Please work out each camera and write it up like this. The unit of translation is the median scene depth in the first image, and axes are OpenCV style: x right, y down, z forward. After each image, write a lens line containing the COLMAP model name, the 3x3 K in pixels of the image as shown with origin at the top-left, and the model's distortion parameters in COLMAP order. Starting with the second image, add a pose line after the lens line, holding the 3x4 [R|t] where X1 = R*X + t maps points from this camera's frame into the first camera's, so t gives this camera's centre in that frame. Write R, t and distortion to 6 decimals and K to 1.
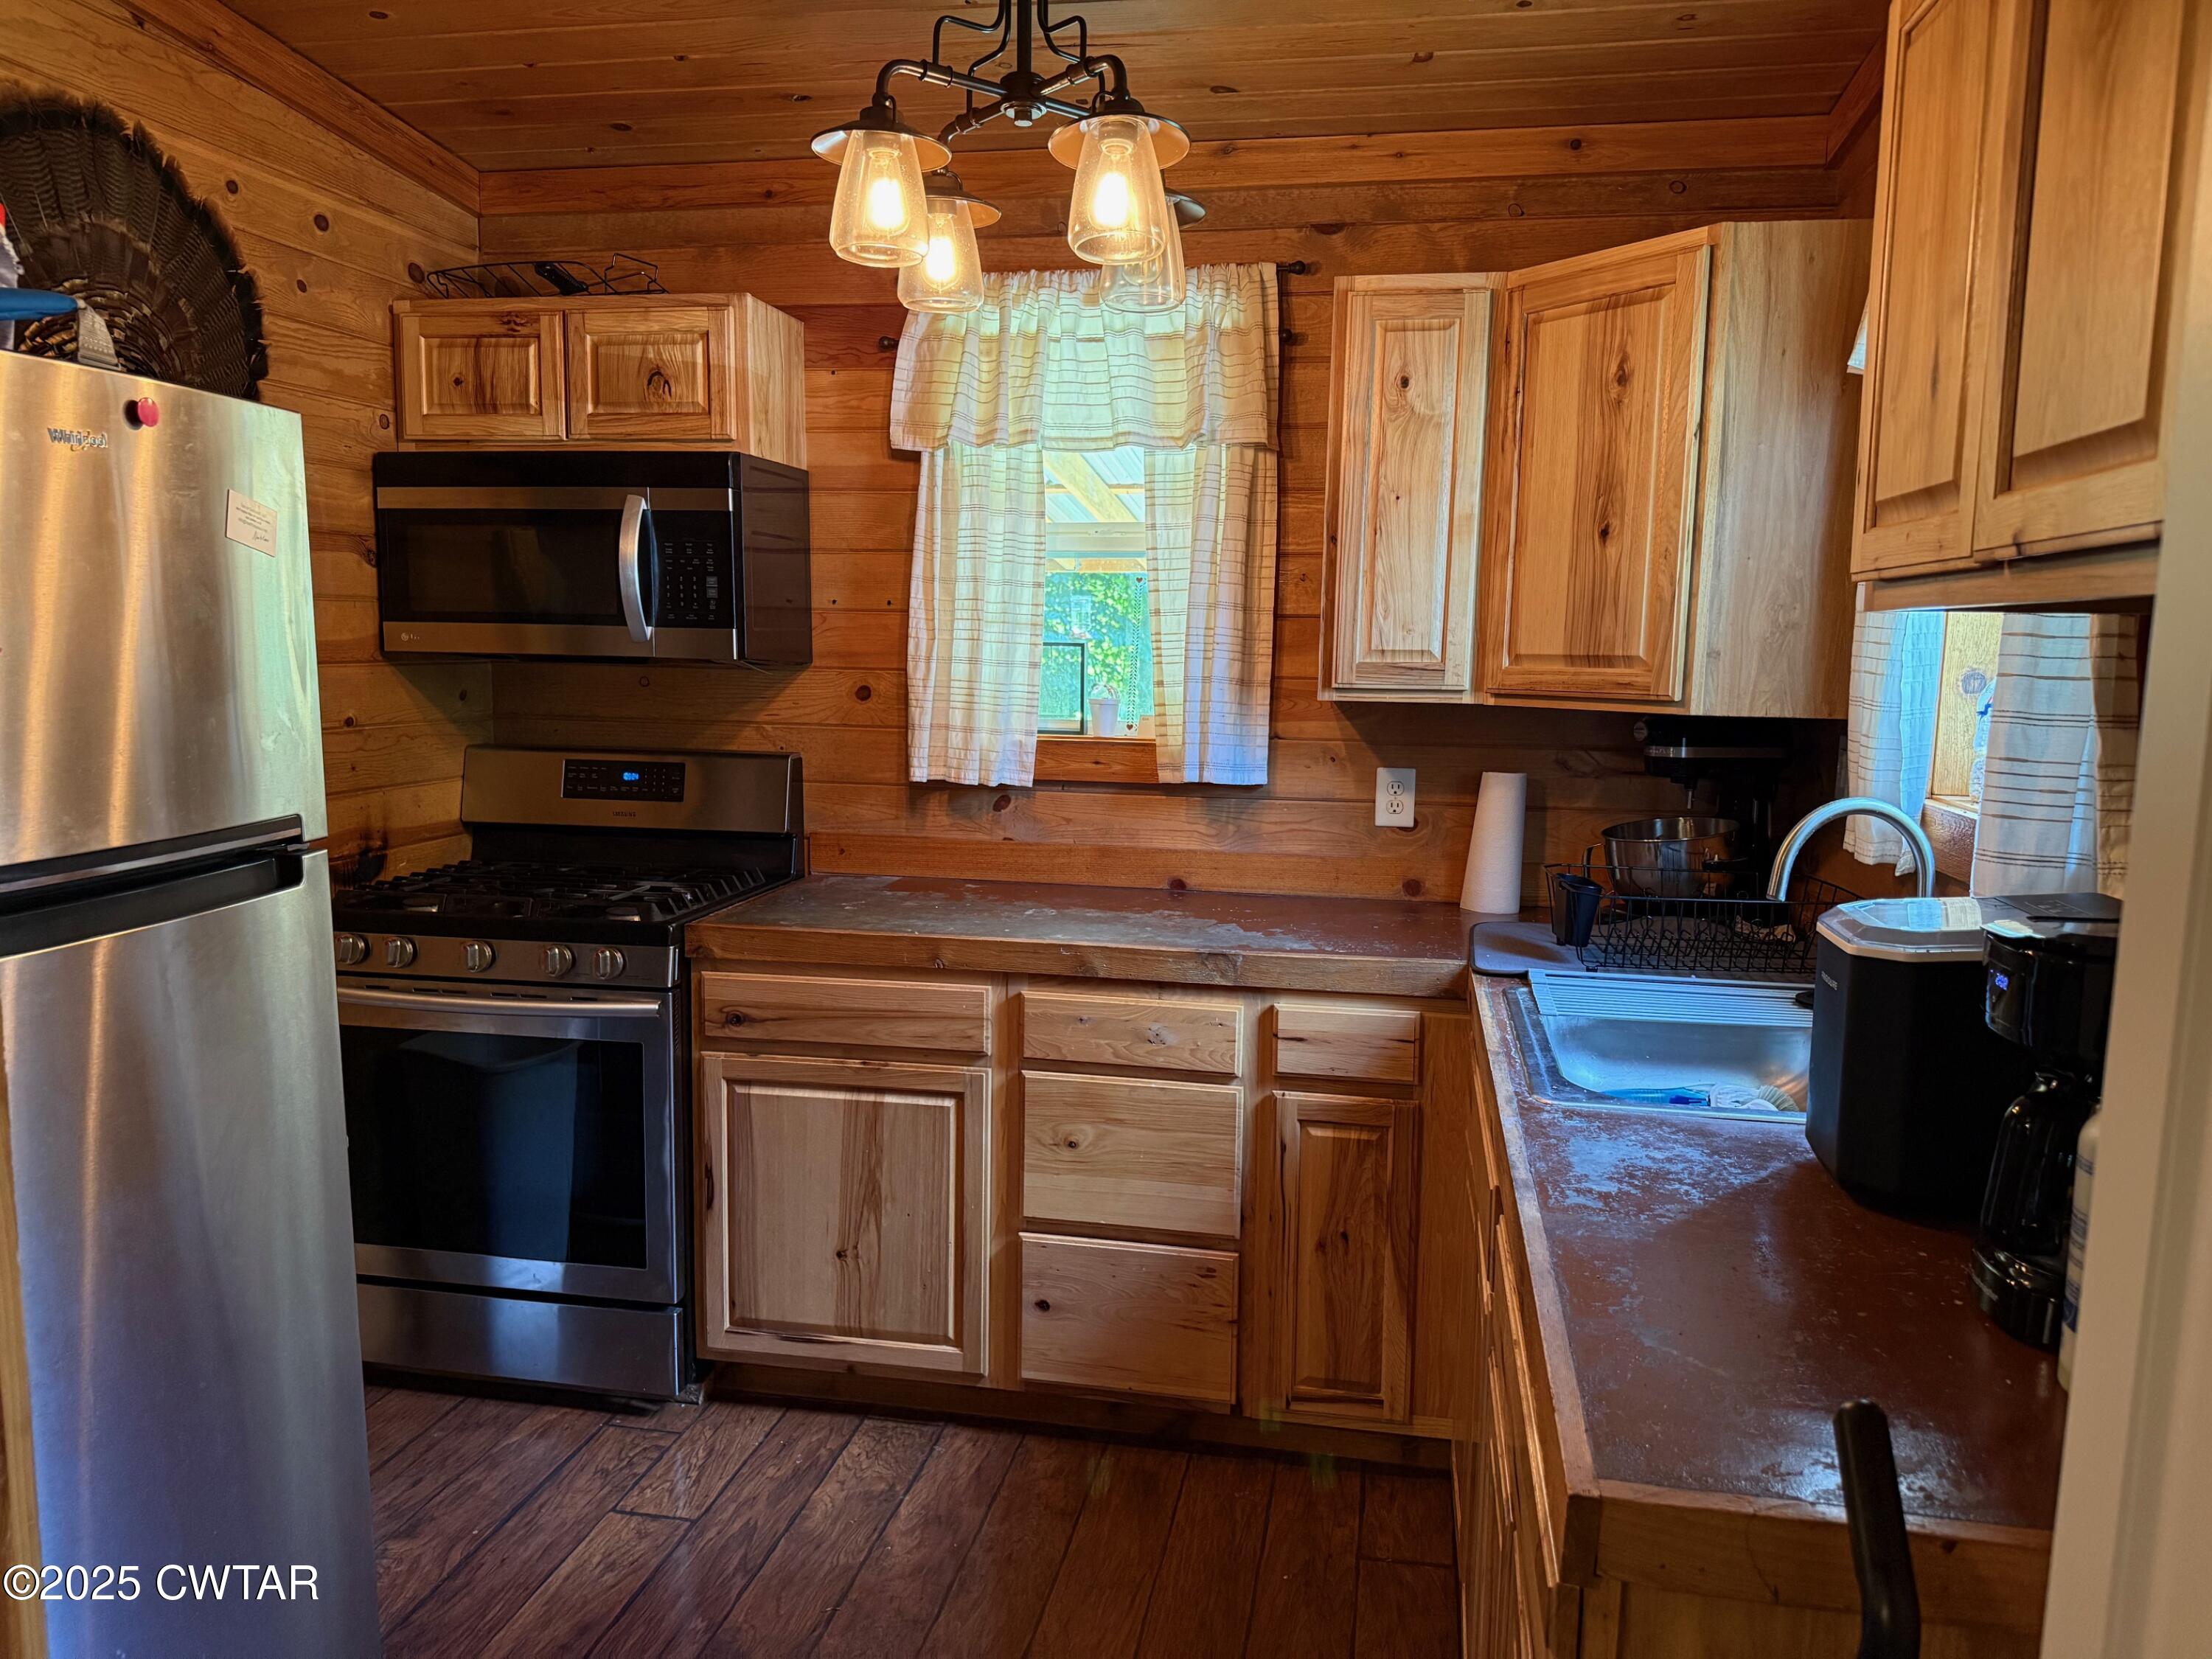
lens RADIAL K [[1547.2, 0, 1118.0], [0, 1547.2, 829.4], [0, 0, 1]] dist [0.155076, -0.265991]
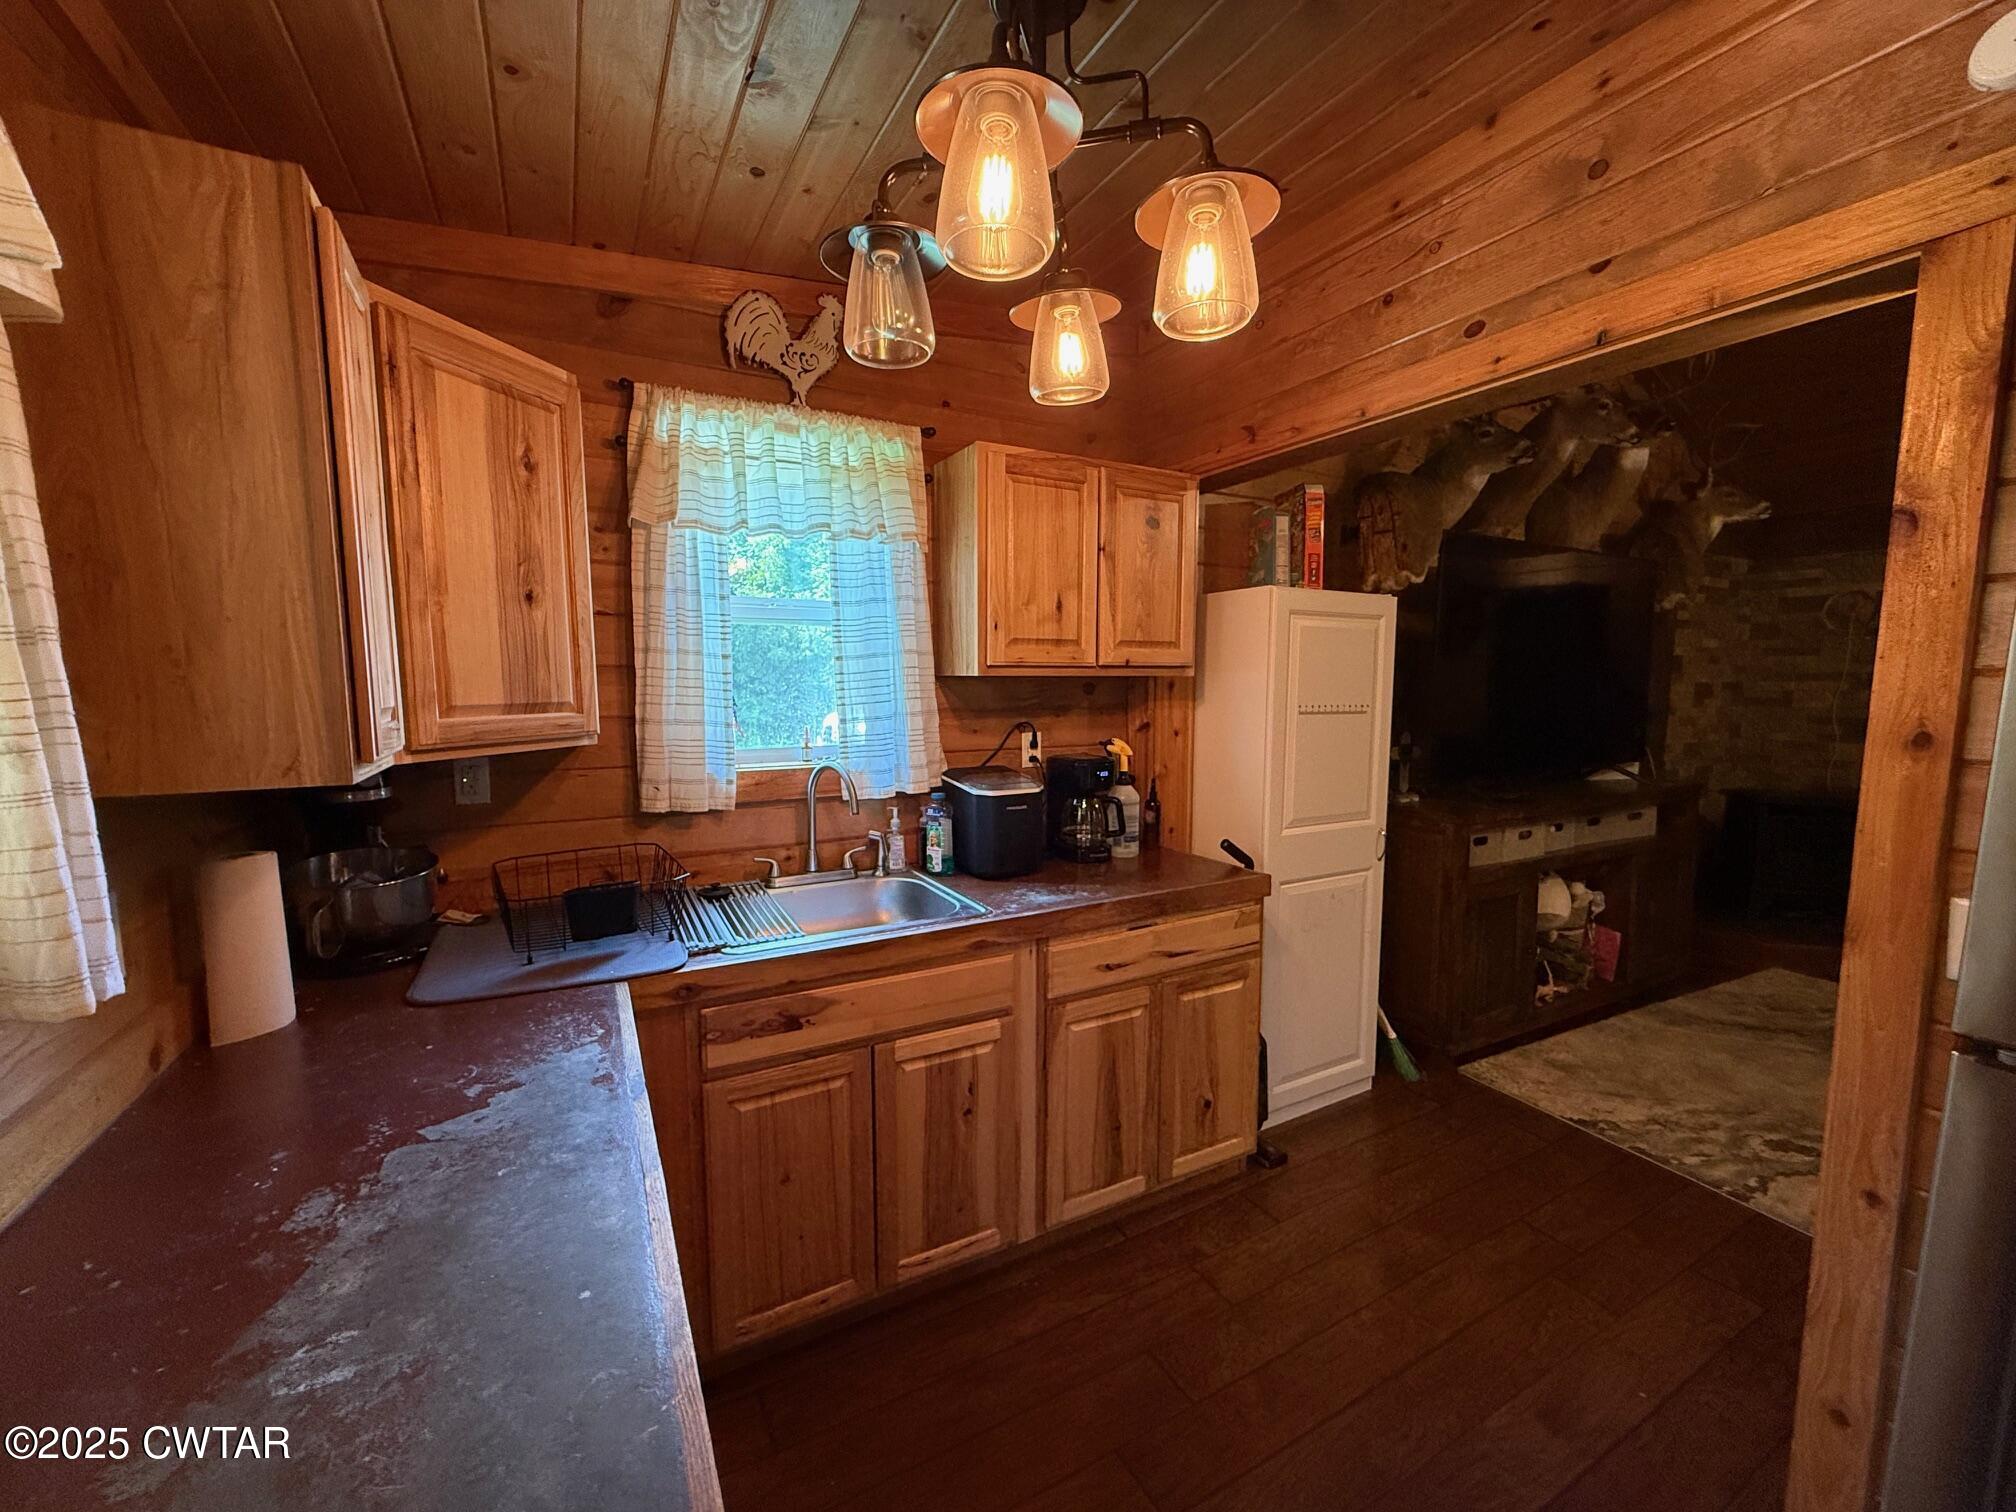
lens RADIAL K [[806.3, 0, 995.4], [0, 806.3, 761.9], [0, 0, 1]] dist [-0.003318, -0.000479]
pose [[-0.629624, -0.099350, 0.770522, -0.314548], [0.085312, 0.976950, 0.195679, -0.135258], [-0.772202, 0.188939, -0.606635, 0.961078]]
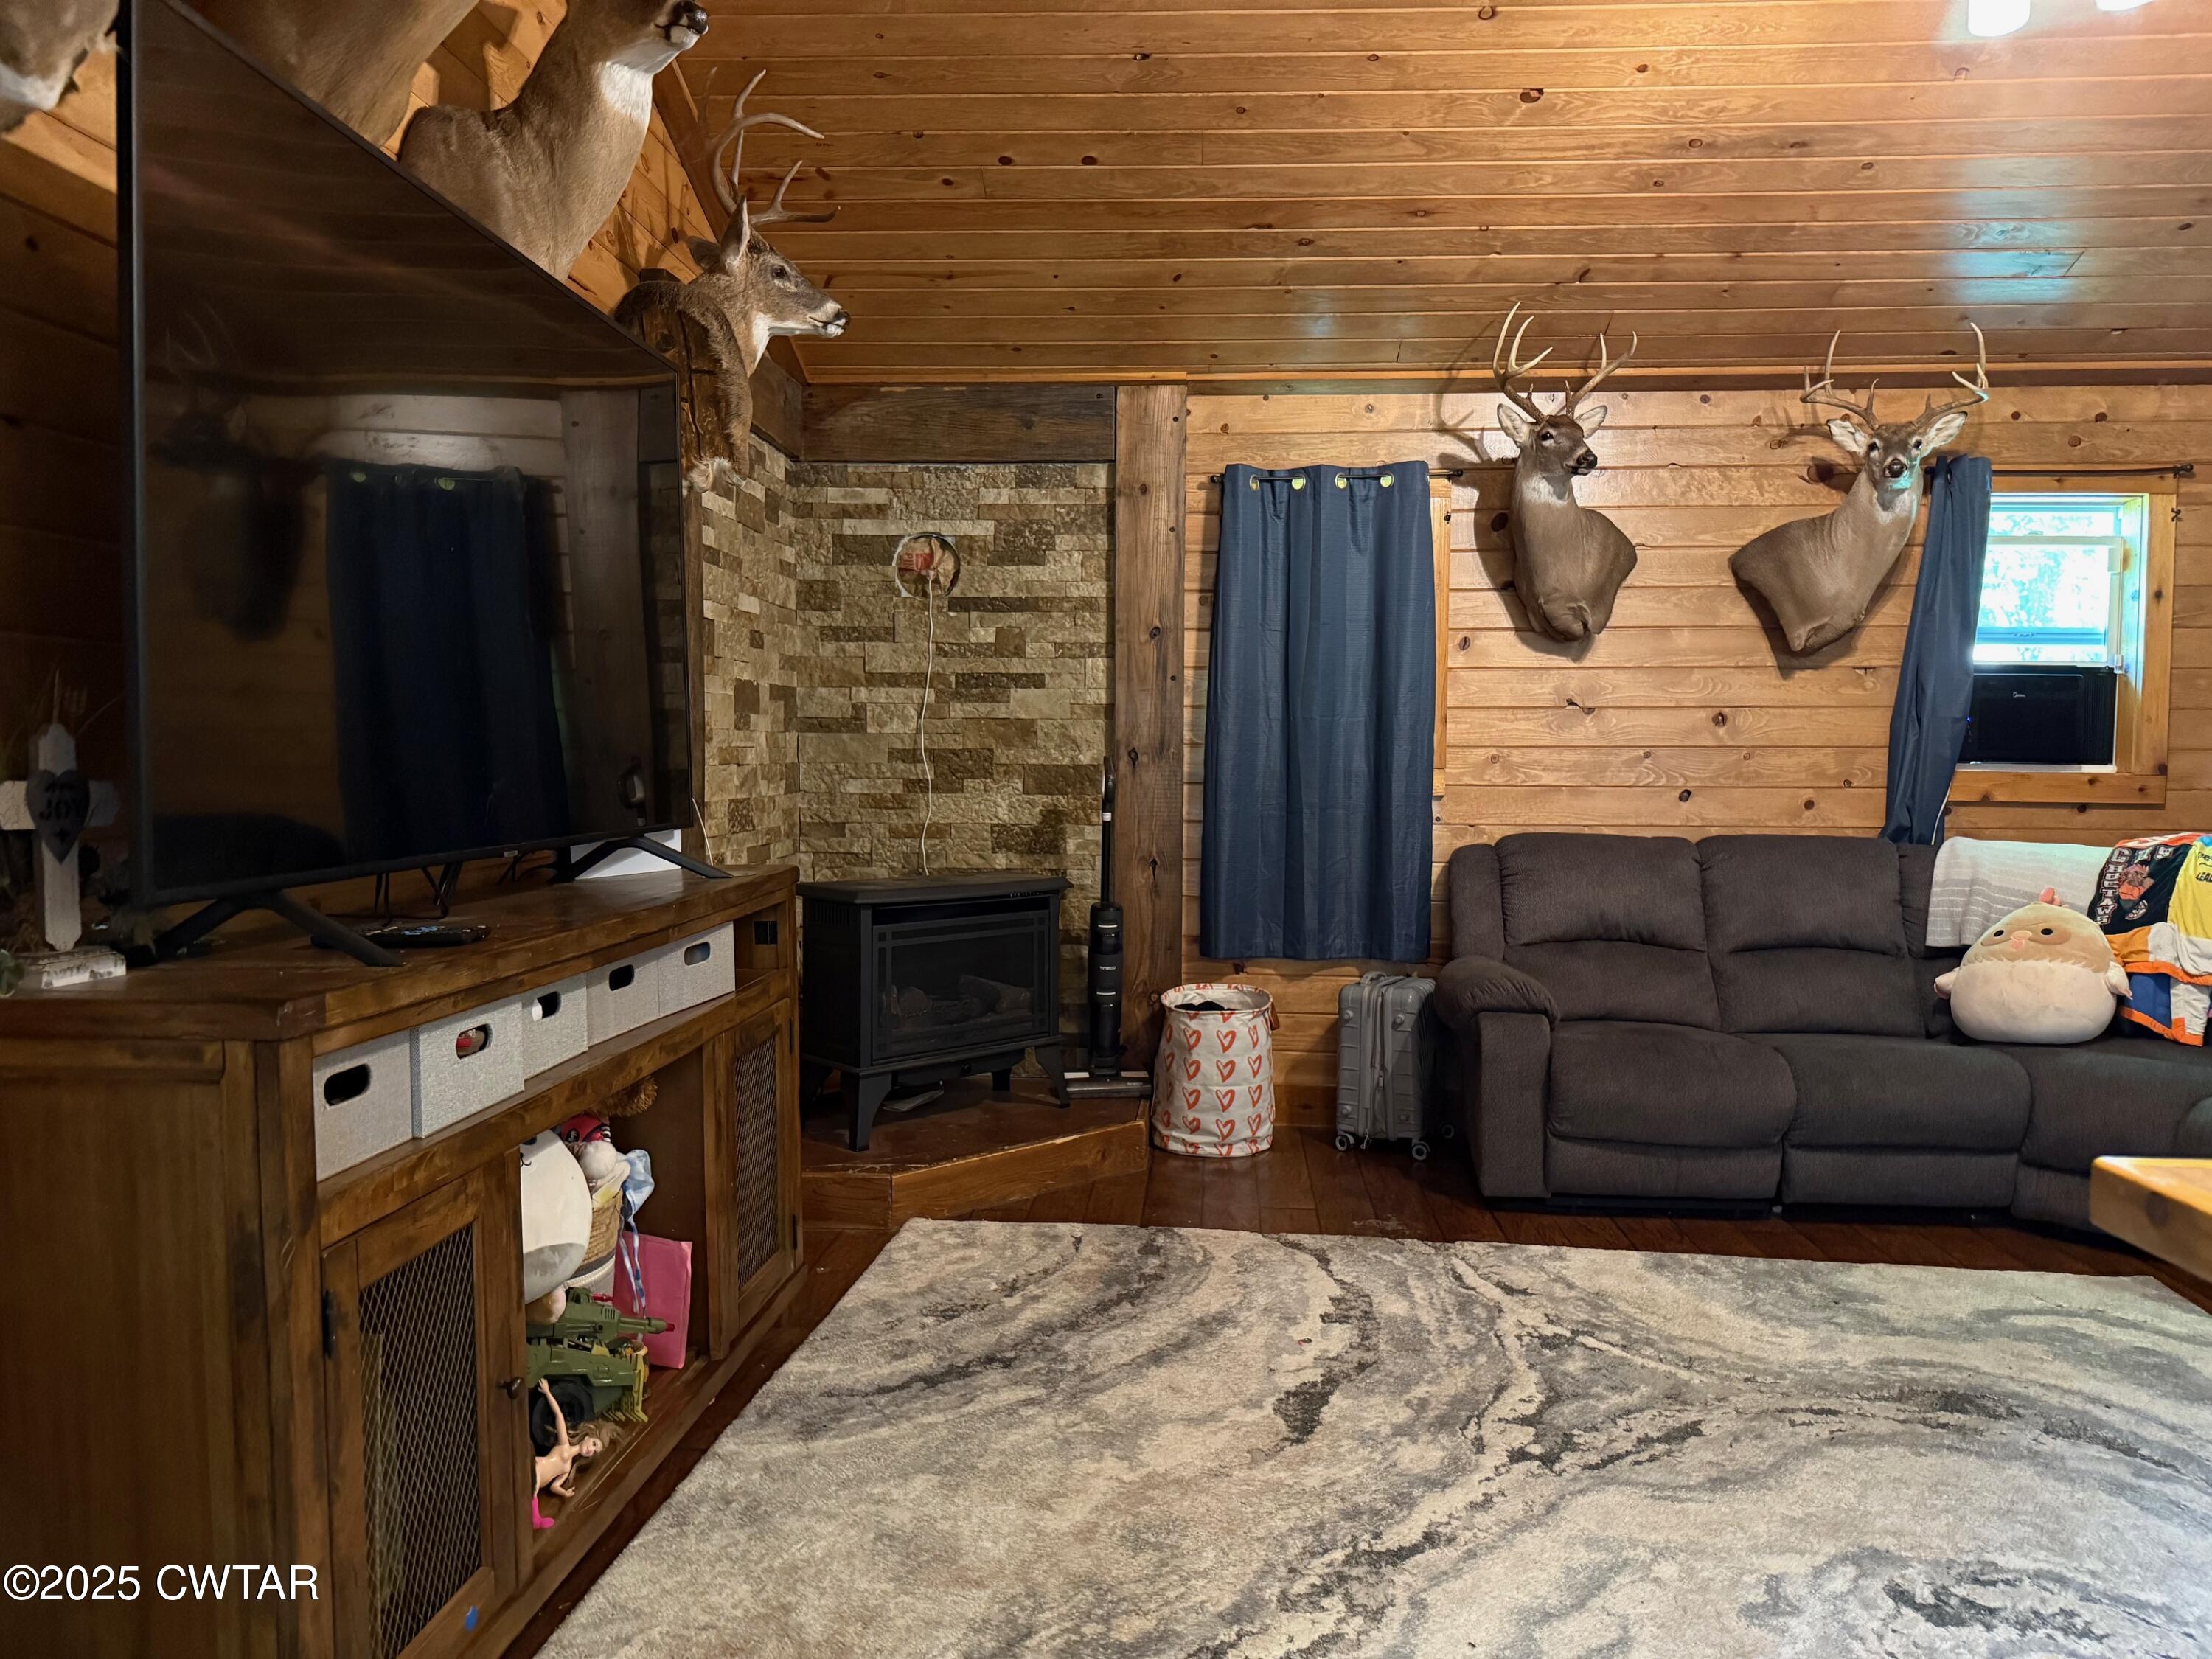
lens RADIAL K [[1547.2, 0, 1118.0], [0, 1547.2, 829.4], [0, 0, 1]] dist [0.155076, -0.265991]
pose [[-0.992569, -0.018156, -0.120319, -0.143313], [-0.038688, 0.984584, 0.170579, 0.004128], [0.115367, 0.173966, -0.977970, 0.494764]]
